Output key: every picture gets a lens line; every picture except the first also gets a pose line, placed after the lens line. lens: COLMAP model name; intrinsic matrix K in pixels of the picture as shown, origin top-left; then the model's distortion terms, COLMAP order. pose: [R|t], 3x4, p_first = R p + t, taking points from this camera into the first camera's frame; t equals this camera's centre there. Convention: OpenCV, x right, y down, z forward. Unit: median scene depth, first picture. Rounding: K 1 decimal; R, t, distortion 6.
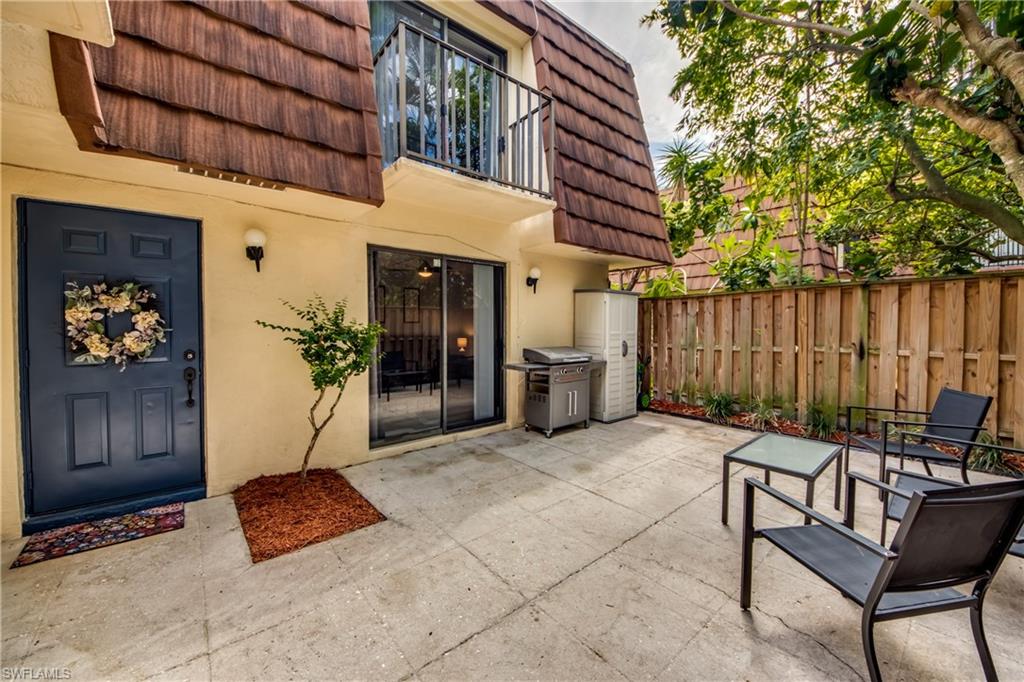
lens RADIAL K [[384.4, 0, 511.2], [0, 384.4, 336.7], [0, 0, 1]] dist [0.000194, -0.011324]
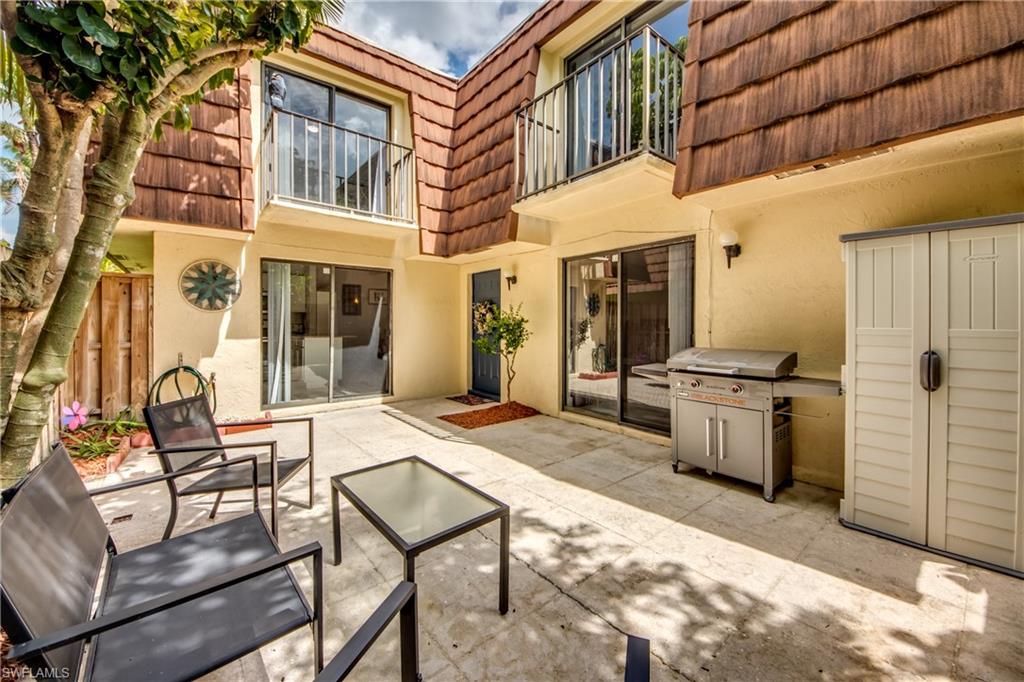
lens RADIAL K [[395.8, 0, 508.4], [0, 395.8, 321.0], [0, 0, 1]] dist [0.000924, -0.000175]
pose [[-0.020229, 0.001653, -0.999794, 0.979408], [-0.020736, 0.999783, 0.002073, -0.017926], [0.999580, 0.020774, -0.020190, 0.801149]]
